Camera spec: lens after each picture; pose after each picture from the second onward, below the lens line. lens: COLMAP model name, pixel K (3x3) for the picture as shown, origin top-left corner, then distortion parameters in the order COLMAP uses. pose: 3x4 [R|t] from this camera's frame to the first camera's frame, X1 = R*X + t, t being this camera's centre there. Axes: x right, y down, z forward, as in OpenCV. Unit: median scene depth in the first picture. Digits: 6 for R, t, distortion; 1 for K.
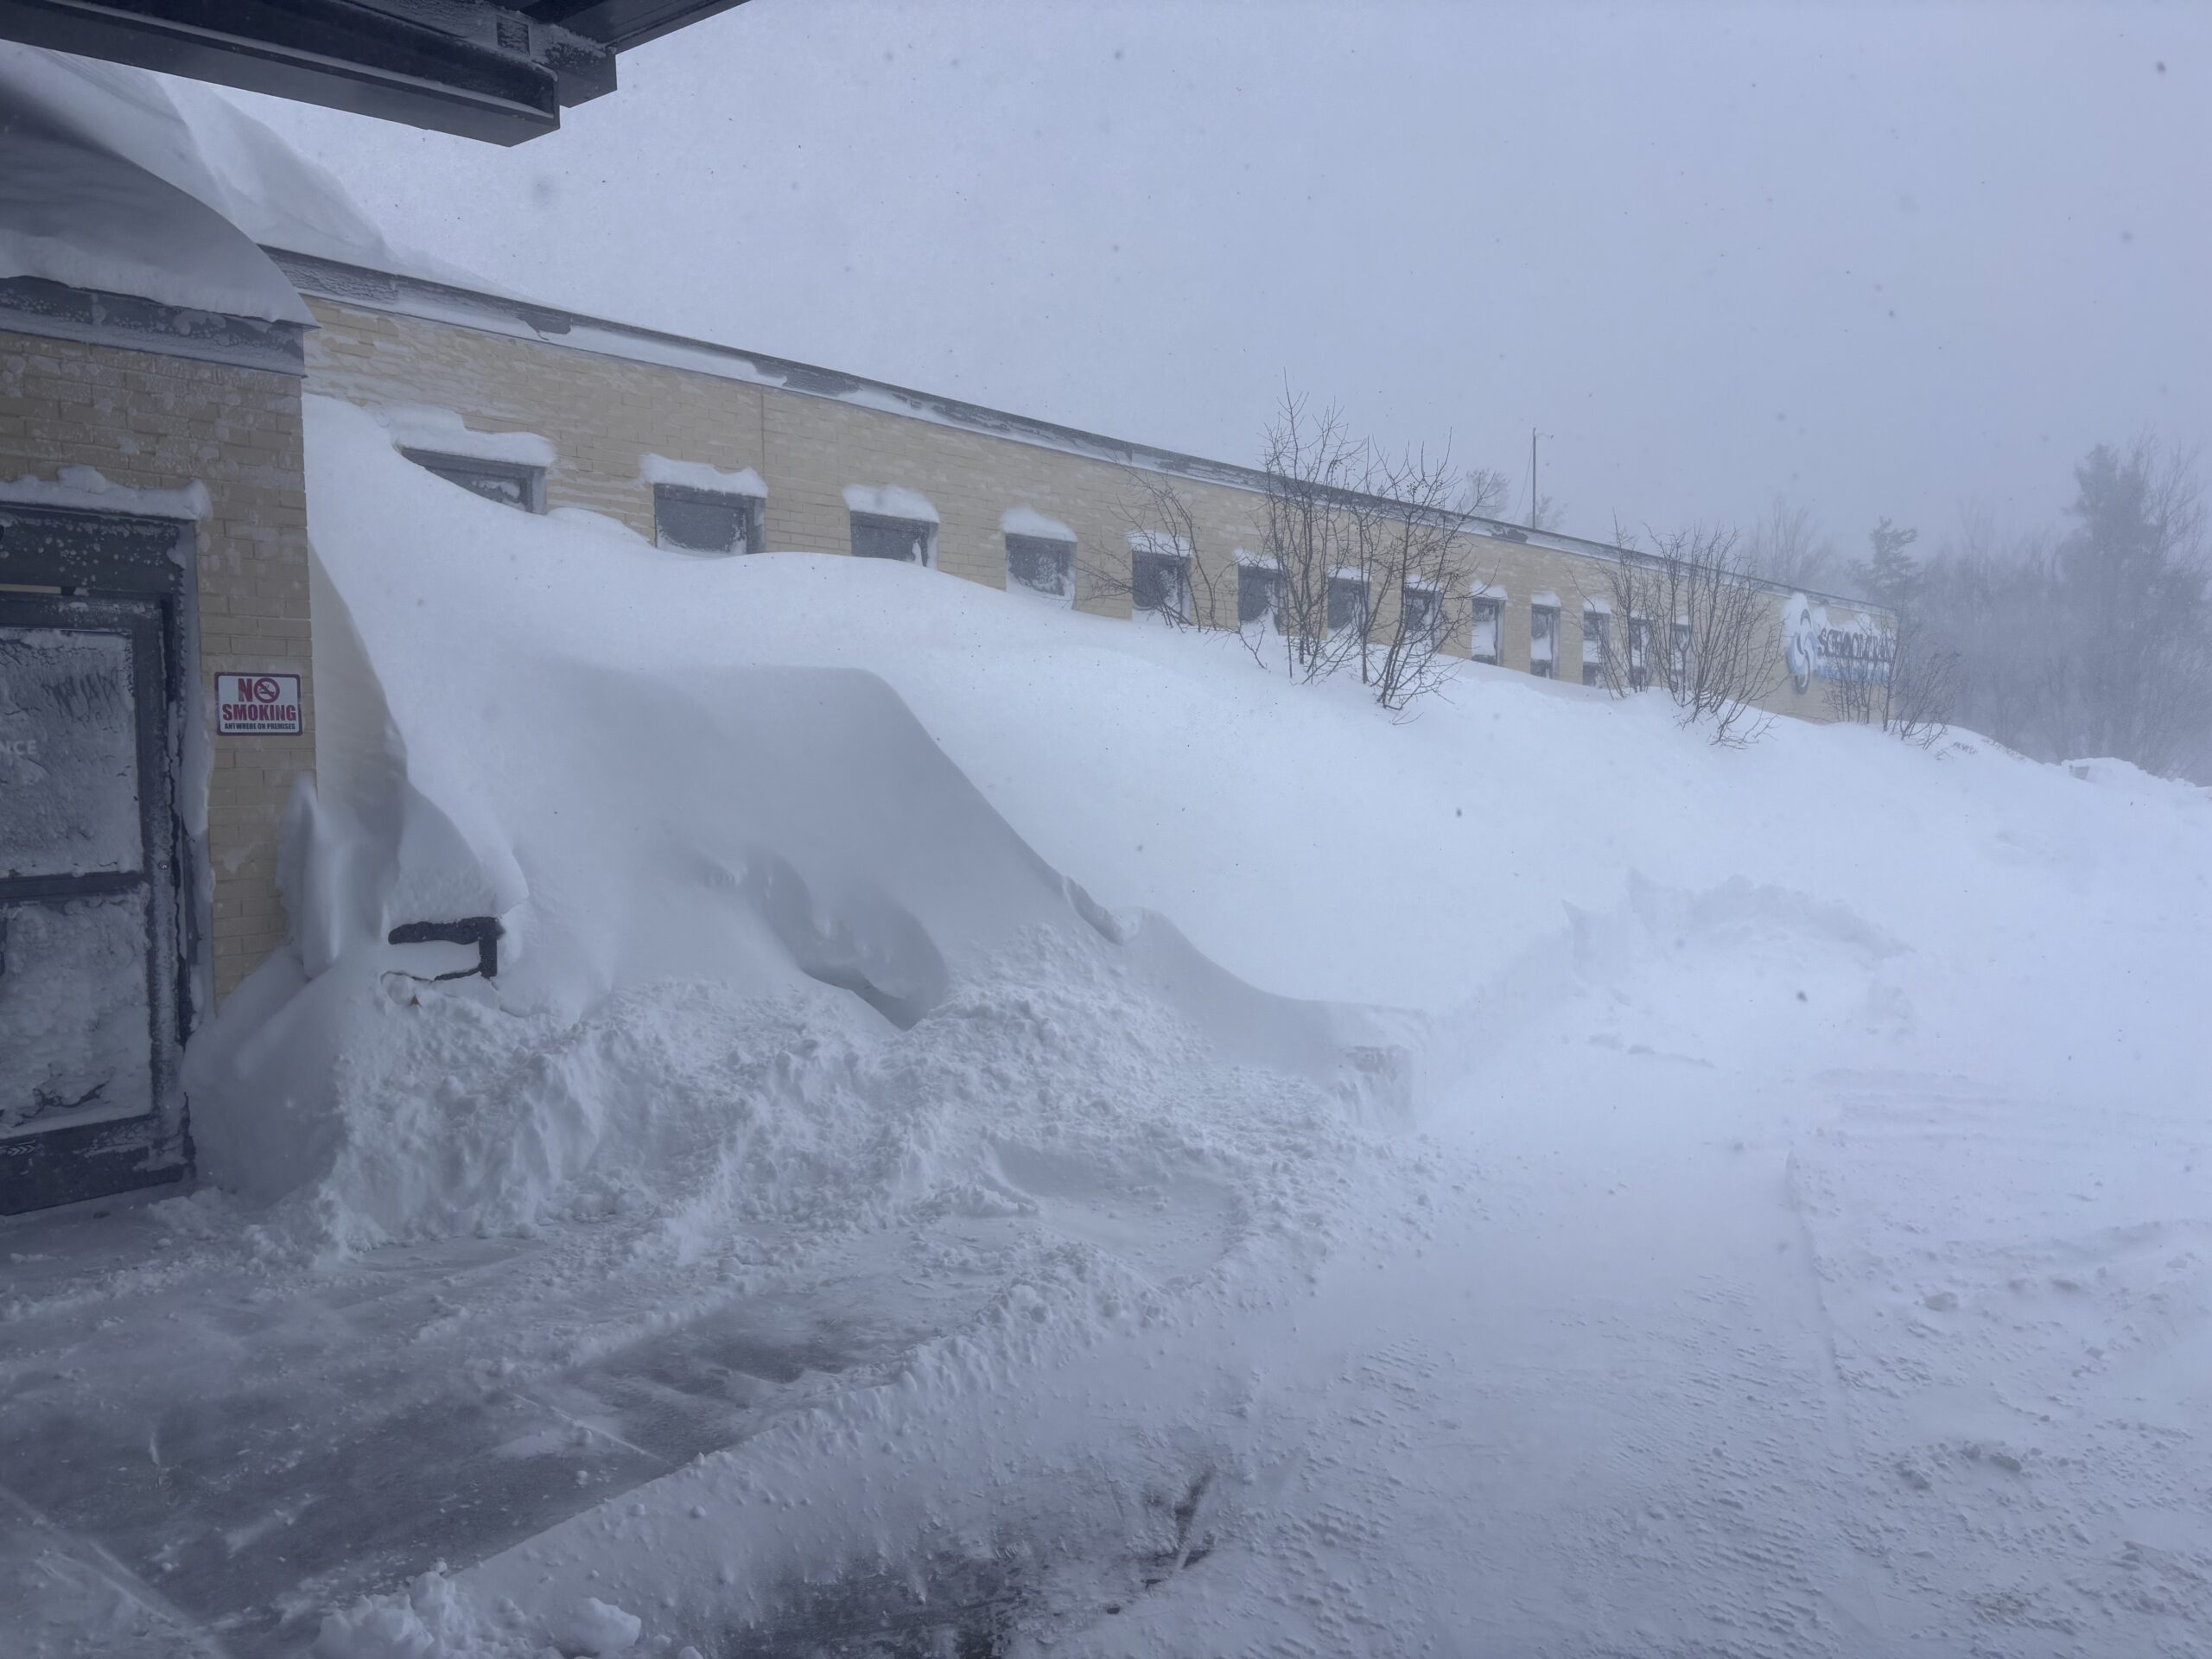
lens RADIAL K [[1630.8, 0, 1106.0], [0, 1630.8, 829.5], [0, 0, 1]] dist [0.073400, -0.117502]
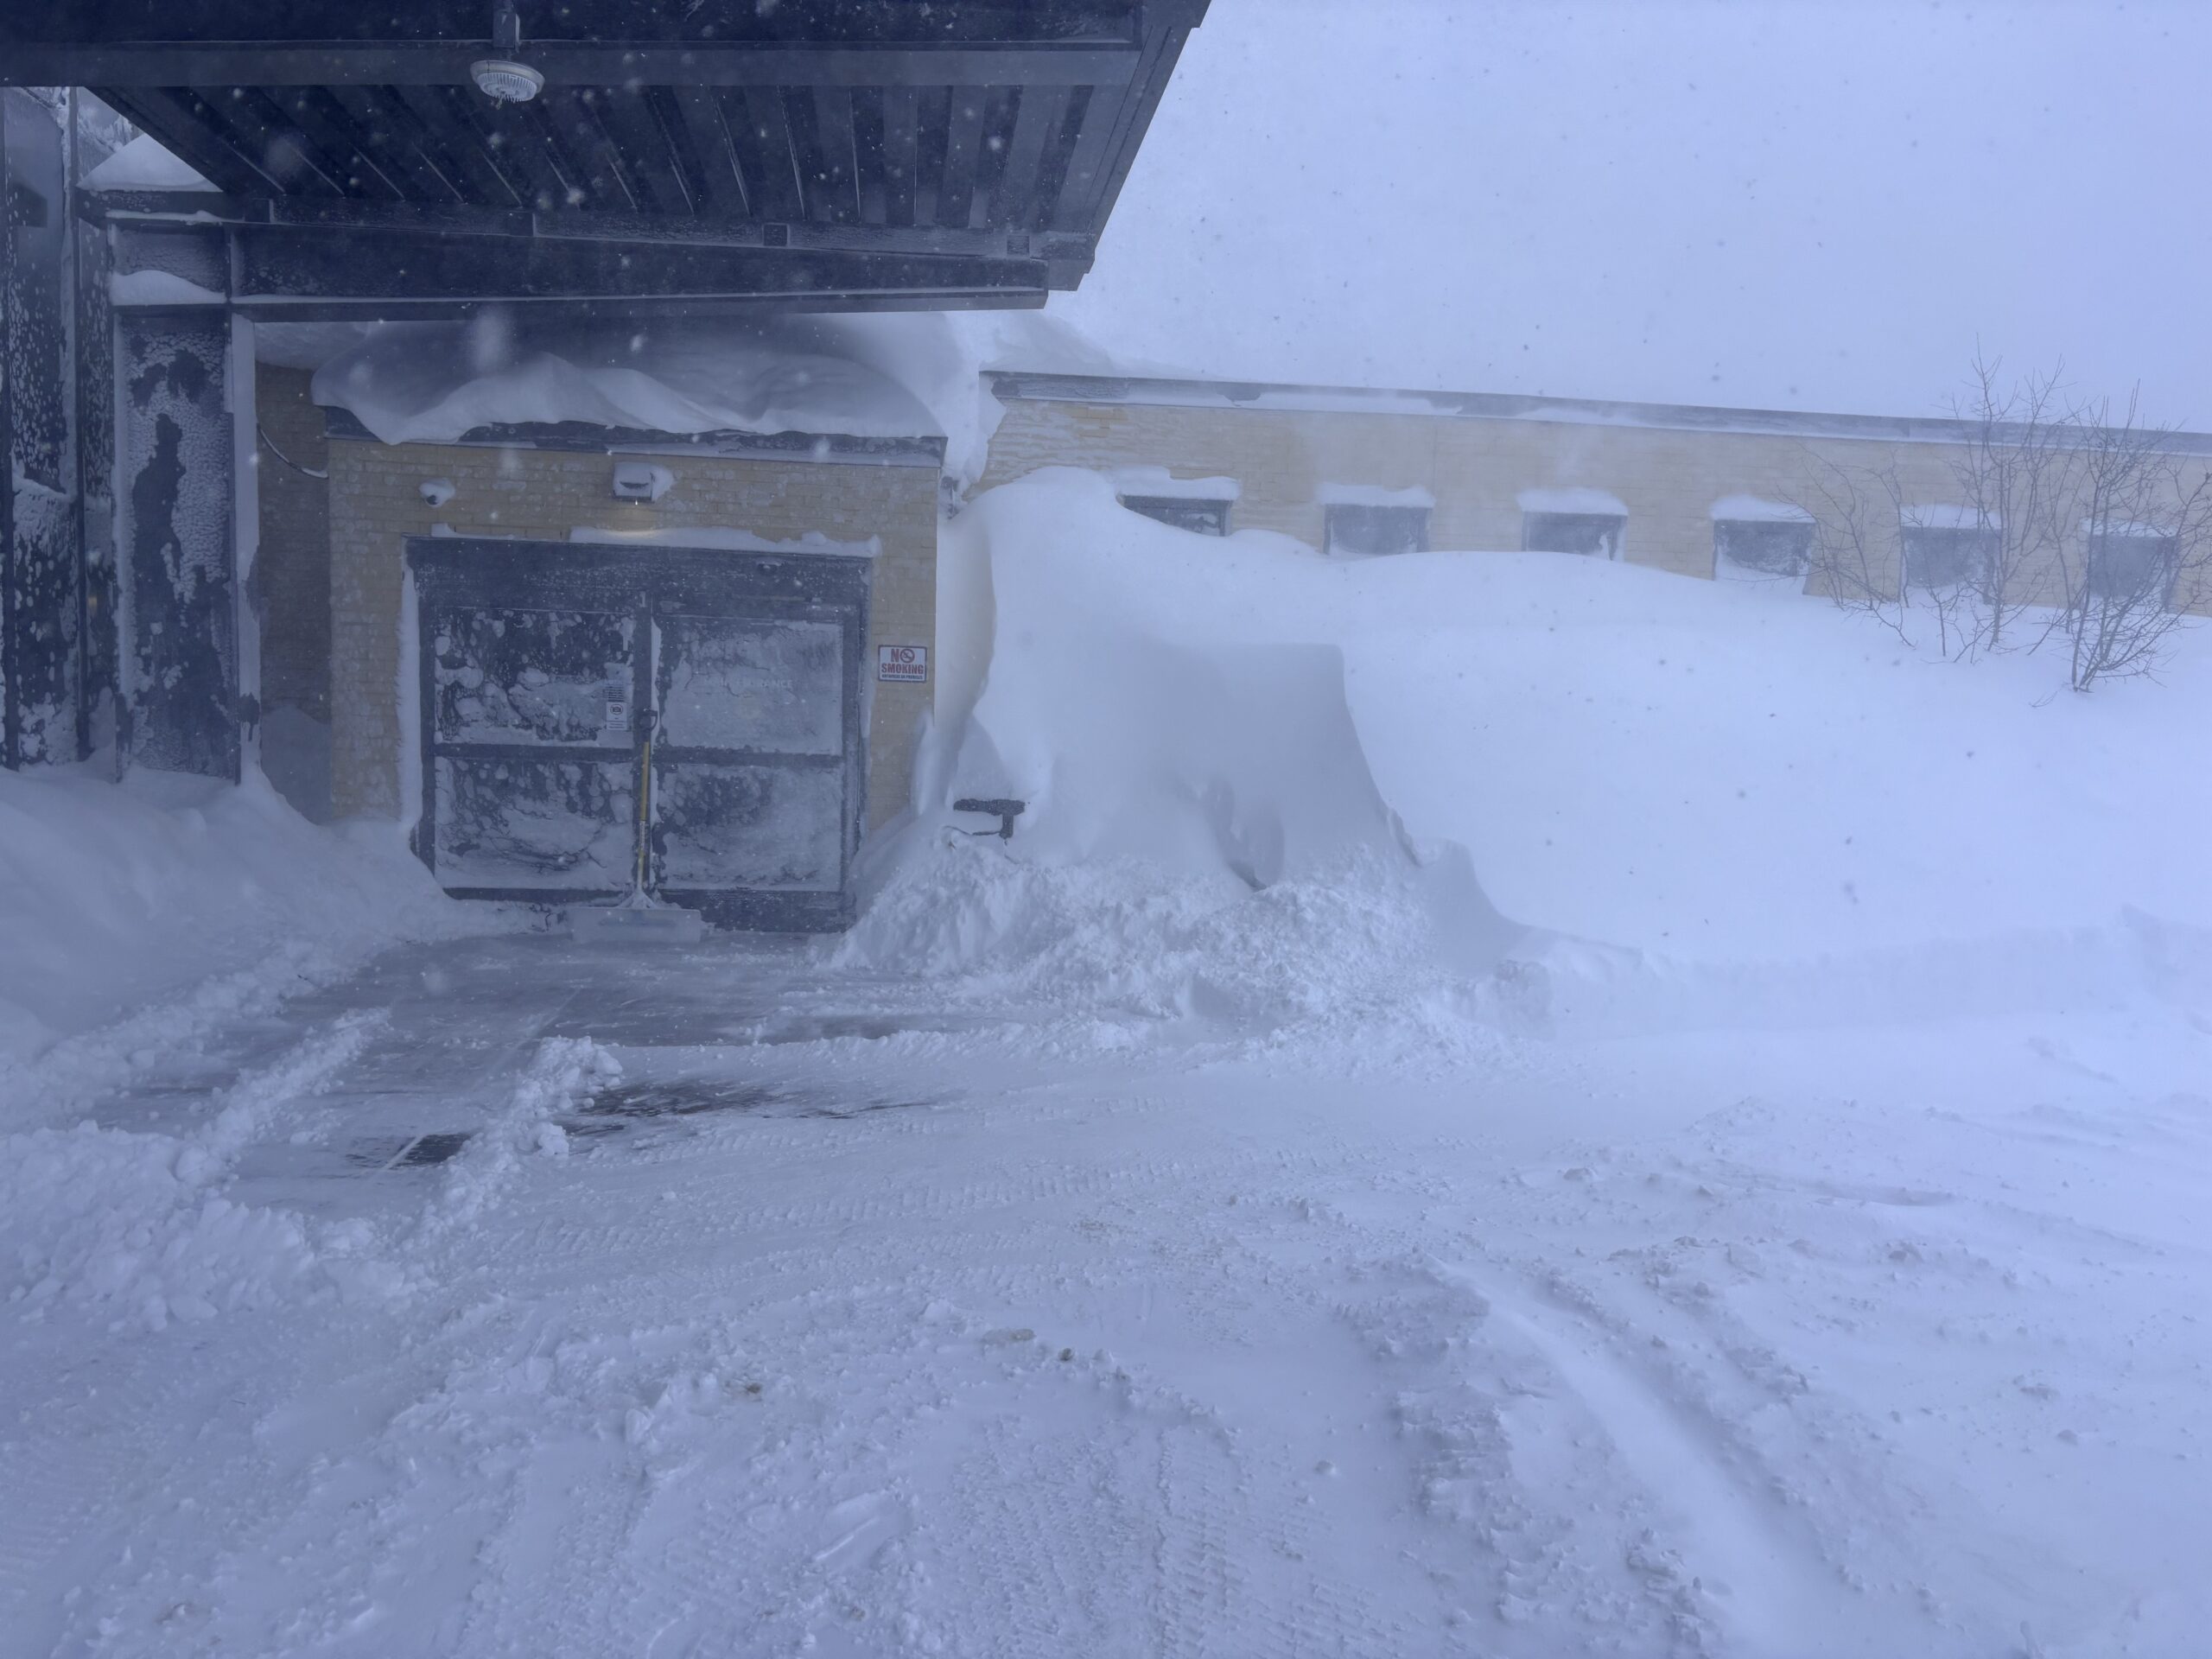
lens RADIAL K [[1630.8, 0, 1106.0], [0, 1630.8, 829.5], [0, 0, 1]] dist [0.073400, -0.117502]
pose [[0.710342, 0.078642, -0.699449, 0.830013], [-0.075682, 0.996511, 0.035181, 0.020074], [0.699776, 0.027945, 0.713816, -0.060532]]
